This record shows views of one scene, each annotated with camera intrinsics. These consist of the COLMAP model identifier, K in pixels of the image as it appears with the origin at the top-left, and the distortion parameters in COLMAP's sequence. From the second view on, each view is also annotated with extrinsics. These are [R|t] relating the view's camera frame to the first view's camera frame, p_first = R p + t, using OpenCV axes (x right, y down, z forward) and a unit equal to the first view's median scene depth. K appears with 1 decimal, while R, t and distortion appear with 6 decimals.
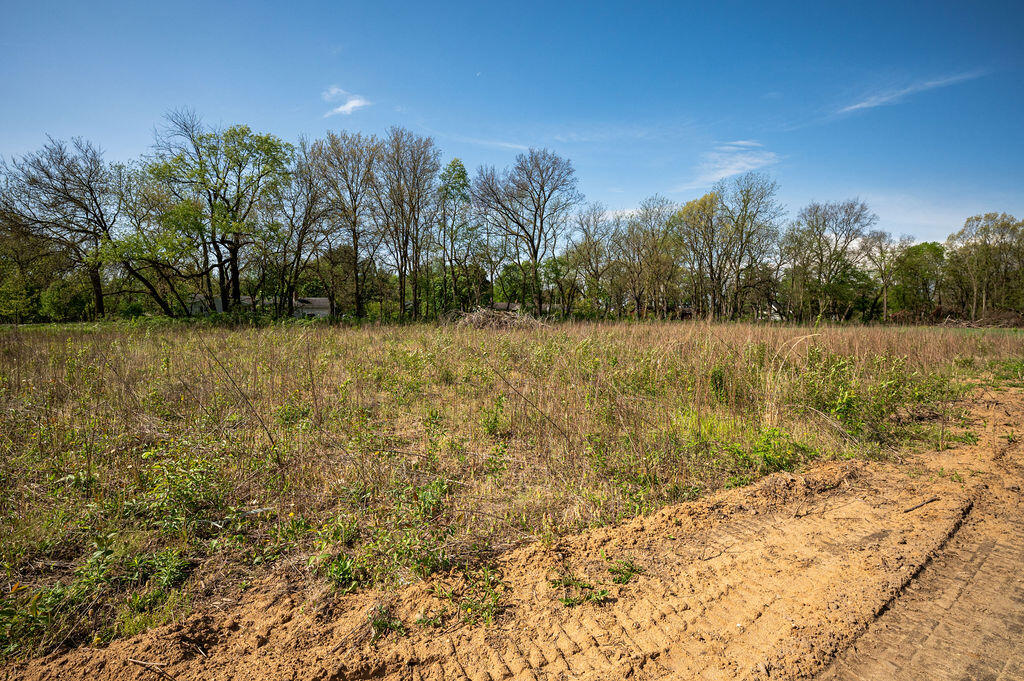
lens RADIAL K [[426.5, 0, 512.4], [0, 426.5, 337.7], [0, 0, 1]] dist [-0.014081, -0.001640]
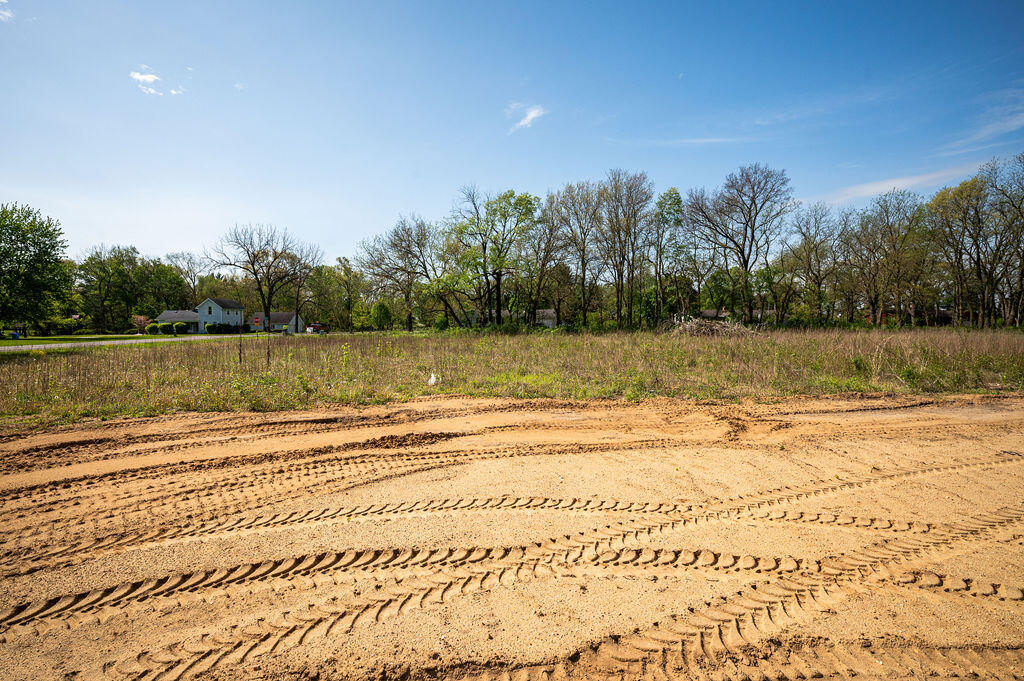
lens RADIAL K [[426.5, 0, 509.2], [0, 426.5, 339.3], [0, 0, 1]] dist [-0.014081, -0.001640]
pose [[0.900024, 0.007532, -0.435776, -0.013162], [-0.011240, 0.999919, -0.005931, 0.000757], [0.435696, 0.010236, 0.900036, -0.184827]]
